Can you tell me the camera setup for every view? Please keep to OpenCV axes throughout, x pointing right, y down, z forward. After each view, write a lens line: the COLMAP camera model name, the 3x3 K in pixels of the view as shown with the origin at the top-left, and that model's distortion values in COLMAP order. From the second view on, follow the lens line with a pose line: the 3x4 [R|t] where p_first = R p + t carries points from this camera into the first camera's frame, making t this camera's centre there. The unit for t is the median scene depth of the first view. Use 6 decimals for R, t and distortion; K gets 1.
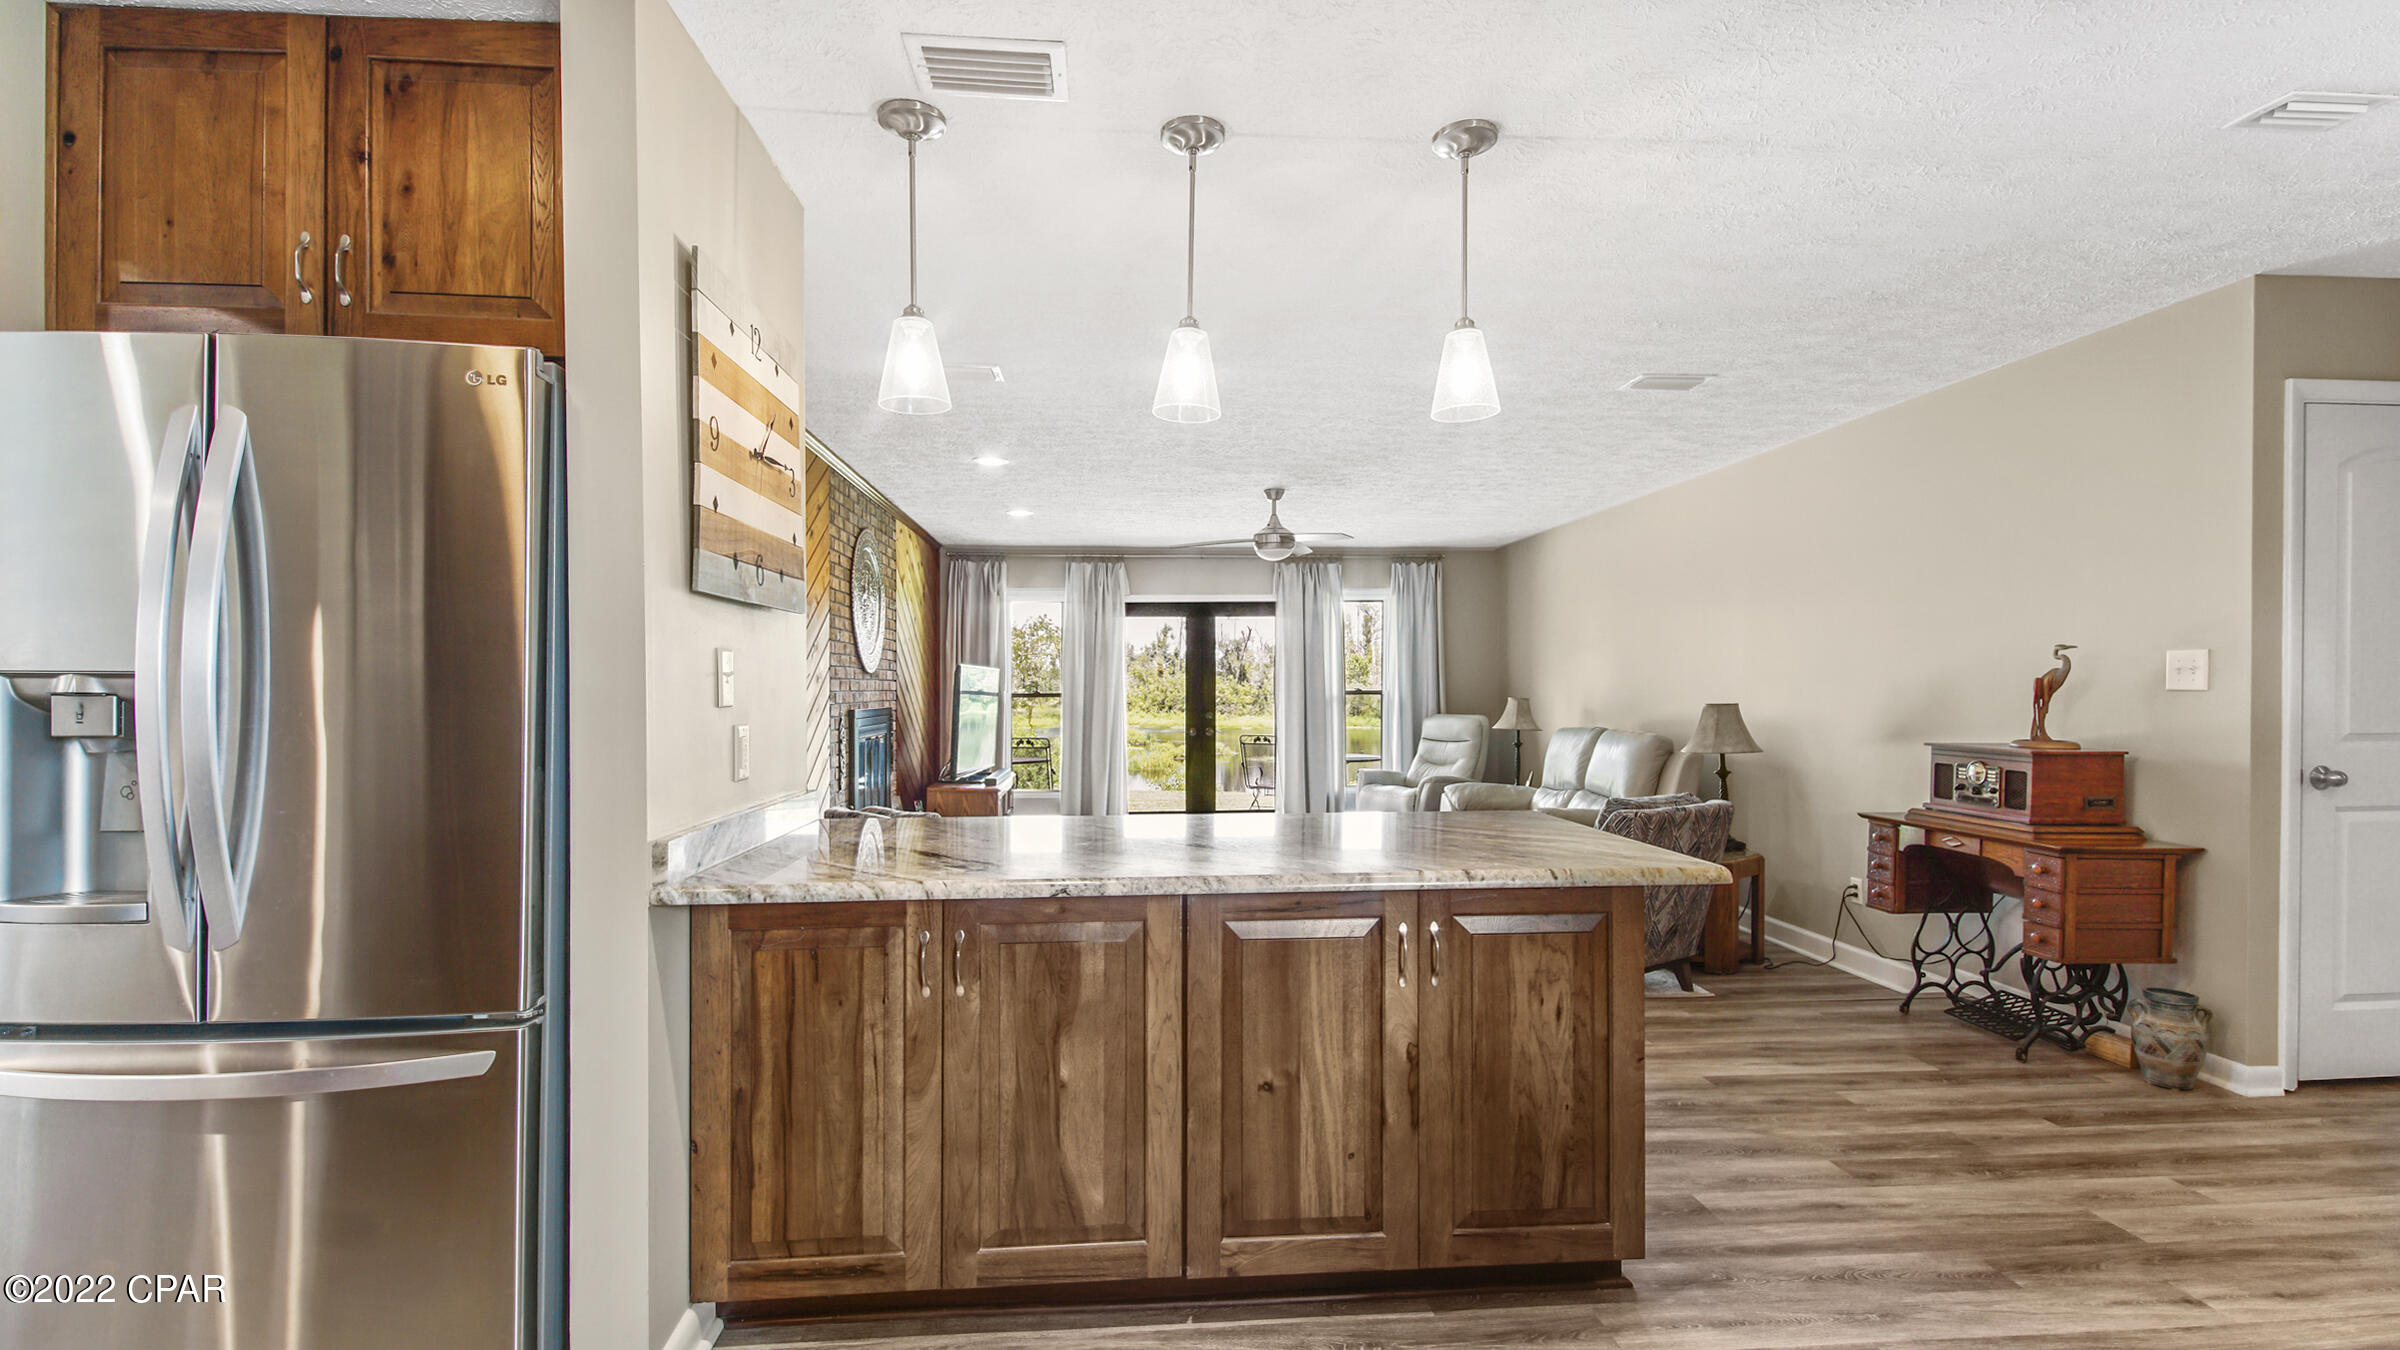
lens RADIAL K [[1066.2, 0, 1191.1], [0, 1066.2, 694.5], [0, 0, 1]] dist [0.030292, -0.020090]
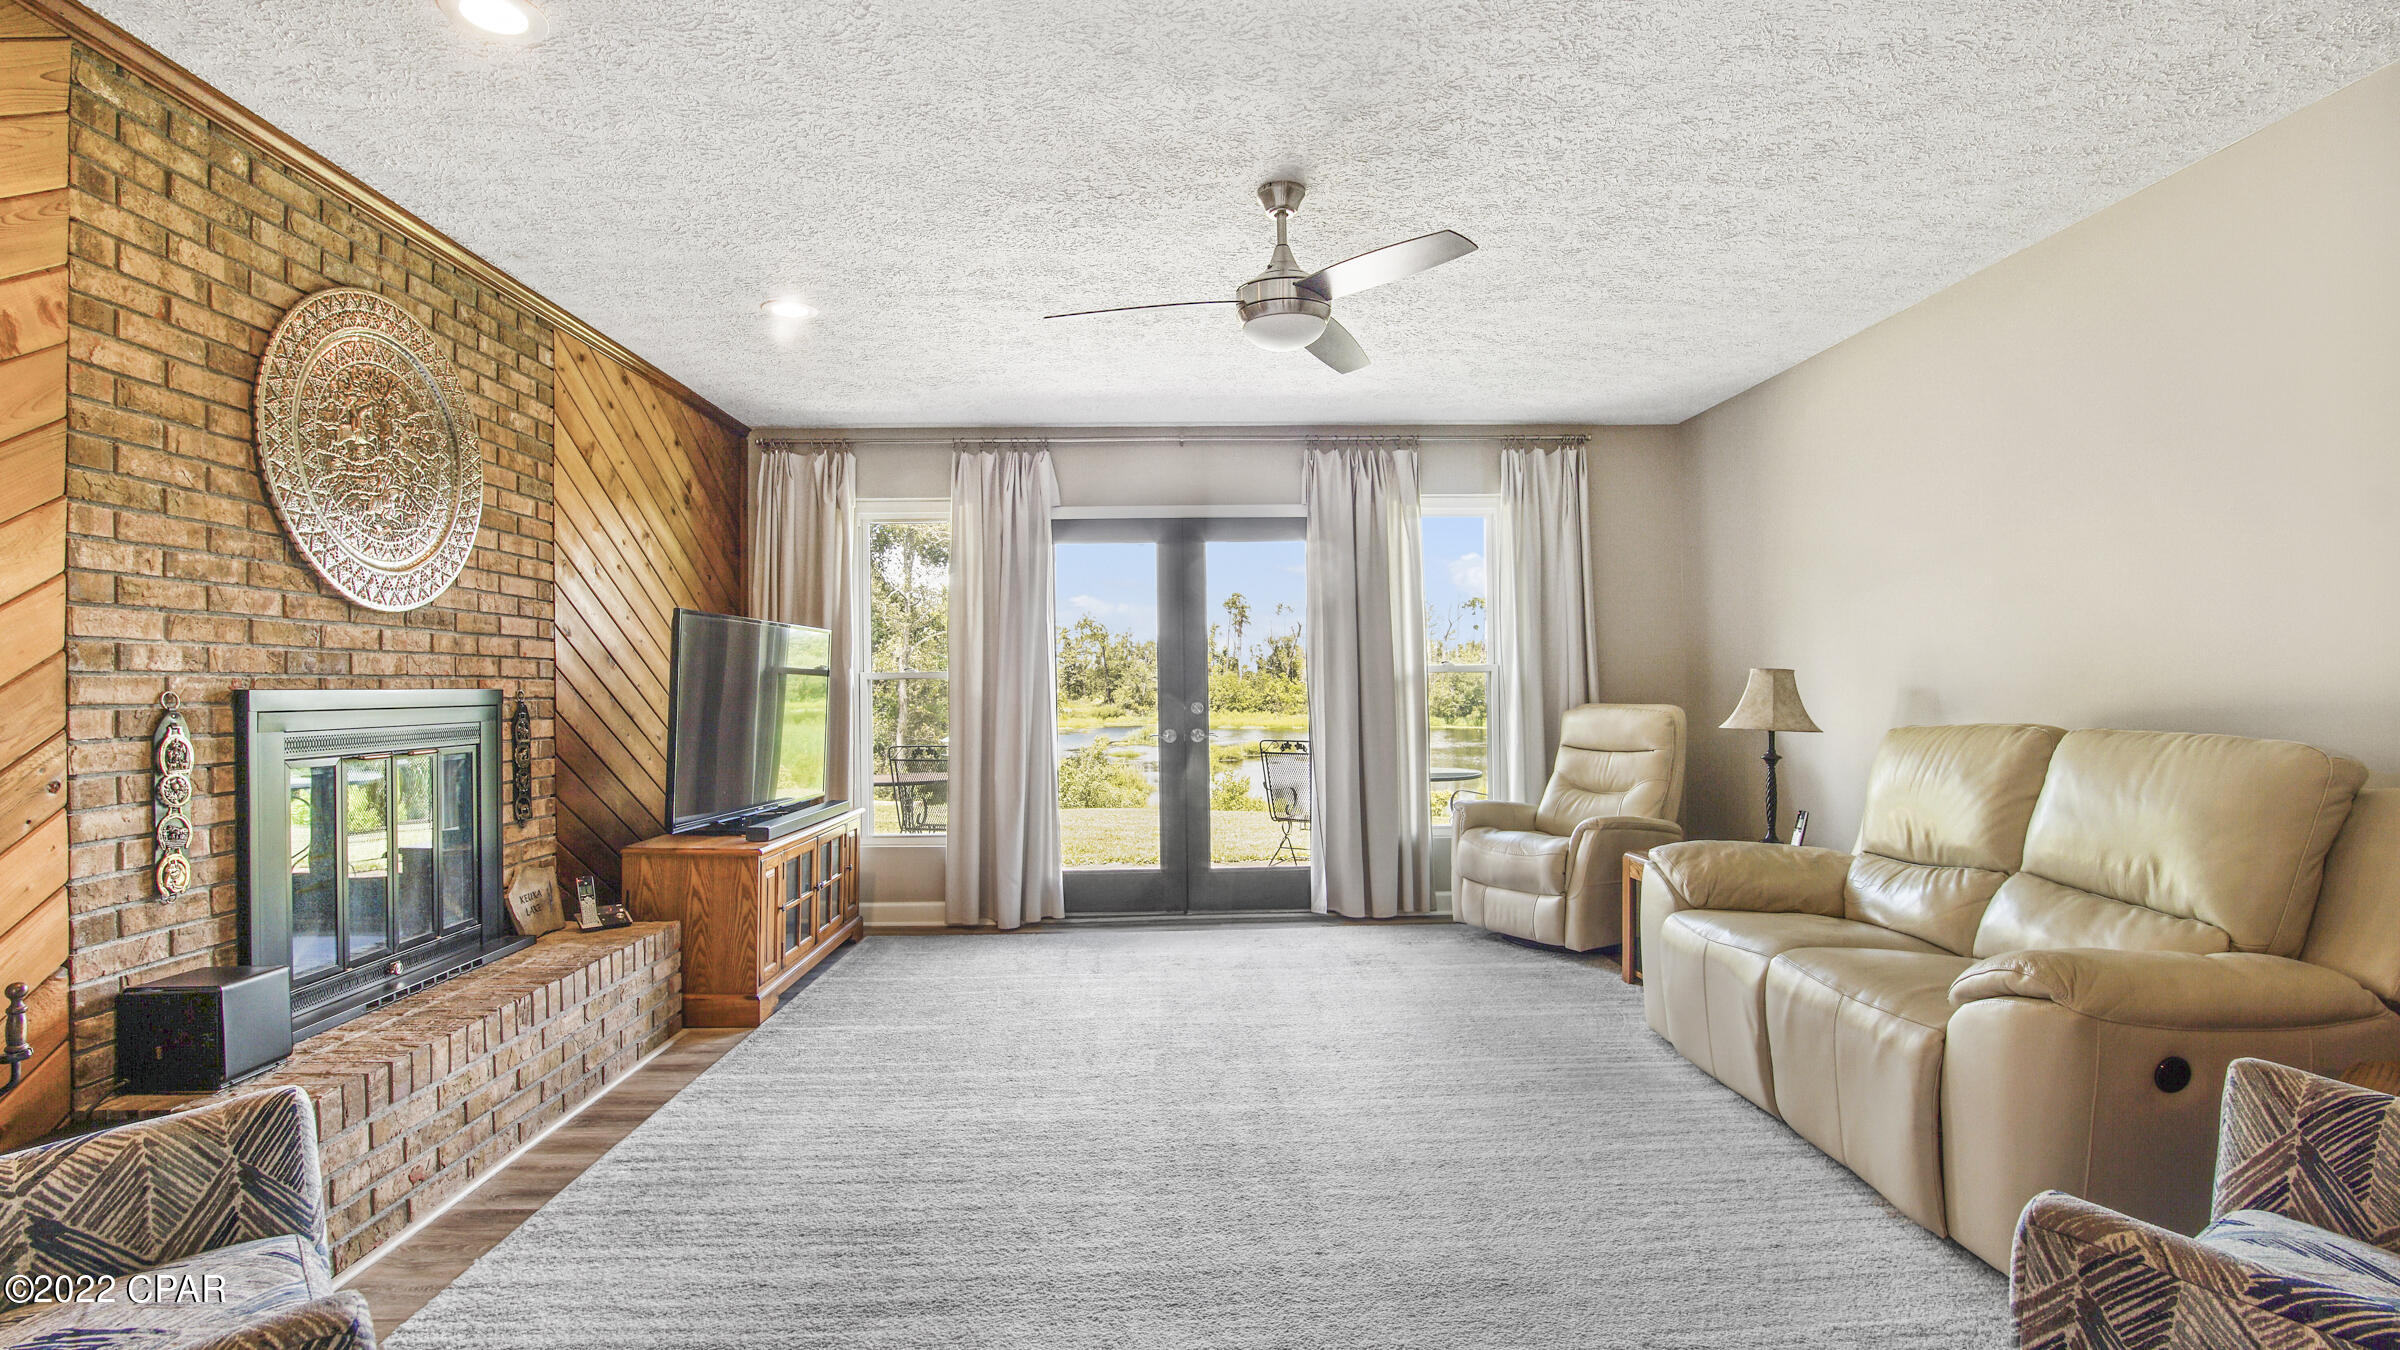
lens RADIAL K [[1080.4, 0, 1195.6], [0, 1080.4, 677.1], [0, 0, 1]] dist [-0.041959, 0.007507]
pose [[0.999081, -0.006645, -0.042349, 0.111869], [0.006016, 0.999870, -0.014975, 0.030096], [0.042443, 0.014706, 0.998991, 1.054570]]
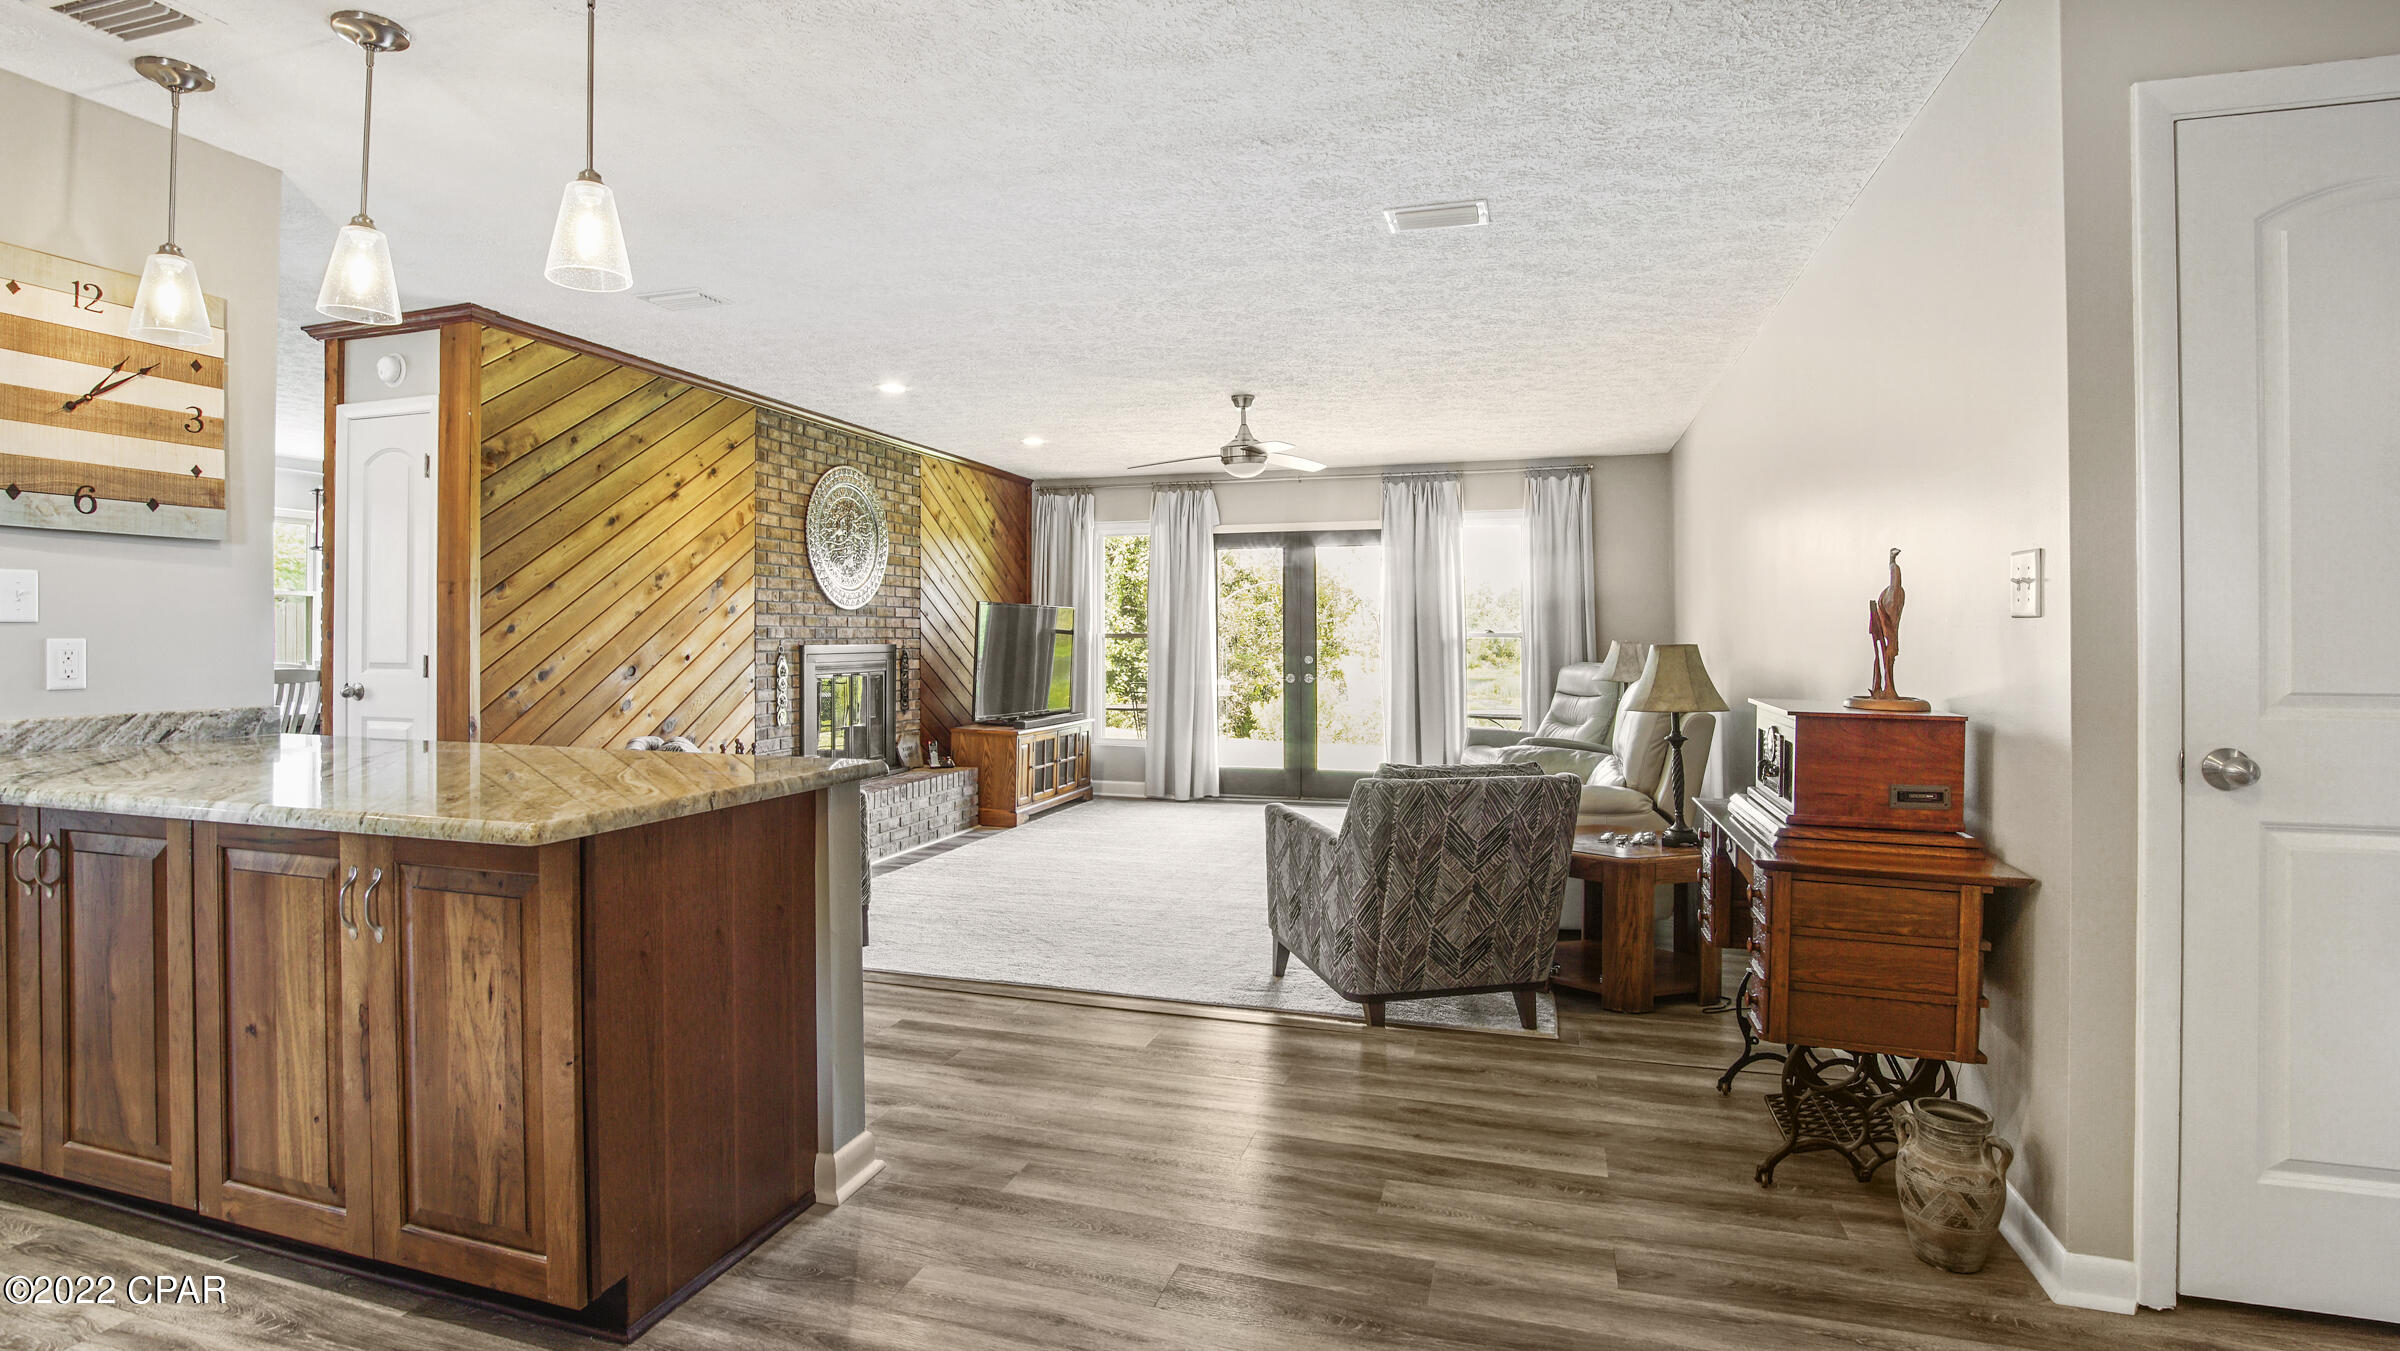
lens RADIAL K [[1145.3, 0, 1174.0], [0, 1145.3, 628.7], [0, 0, 1]] dist [-0.028326, -0.000221]
pose [[0.928856, 0.003003, -0.370429, 0.694320], [-0.007568, 0.999912, -0.010872, 0.013159], [0.370364, 0.012902, 0.928797, 0.229350]]
